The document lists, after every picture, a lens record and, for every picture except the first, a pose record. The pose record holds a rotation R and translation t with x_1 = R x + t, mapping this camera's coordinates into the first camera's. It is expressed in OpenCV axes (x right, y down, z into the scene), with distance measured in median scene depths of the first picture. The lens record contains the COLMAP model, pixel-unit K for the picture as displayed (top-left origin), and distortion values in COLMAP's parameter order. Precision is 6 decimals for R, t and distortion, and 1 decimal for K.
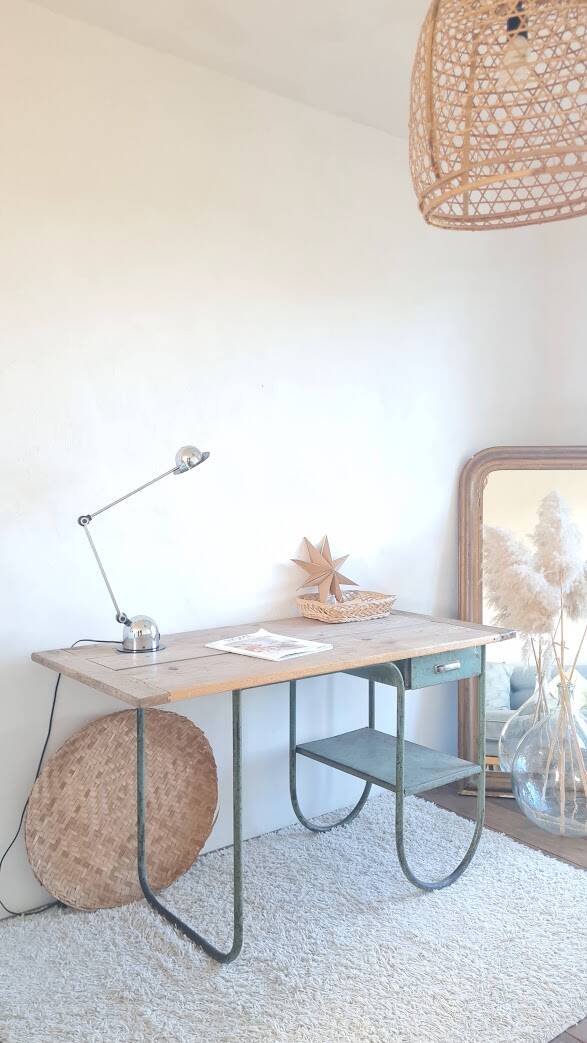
lens RADIAL K [[885.5, 0, 296.9], [0, 885.5, 506.1], [0, 0, 1]] dist [0.047192, -0.013670]
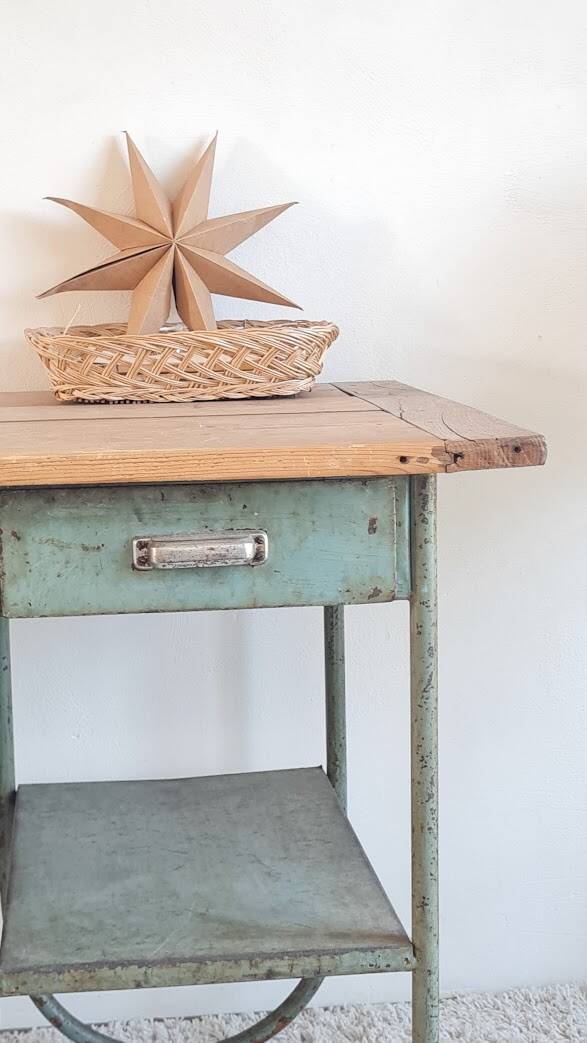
lens RADIAL K [[1760.6, 0, 275.0], [0, 1760.6, 518.2], [0, 0, 1]] dist [0.043579, 0.000000]
pose [[0.846235, 0.059436, -0.529485, 0.462597], [-0.002582, 0.994204, 0.107475, 0.116670], [0.532804, -0.089582, 0.841484, 0.581875]]
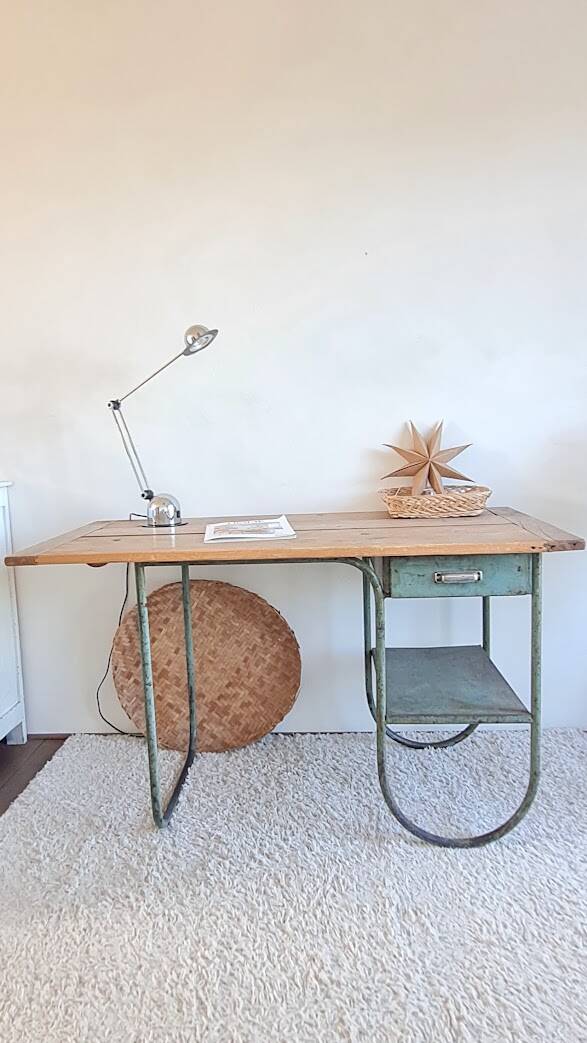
lens RADIAL K [[686.1, 0, 275.1], [0, 686.1, 518.2], [0, 0, 1]] dist [0.008041, 0.008334]
pose [[0.733099, 0.053751, -0.677994, 0.454437], [0.012929, 0.995591, 0.092910, 0.074113], [0.679999, -0.076878, 0.729172, 0.467565]]
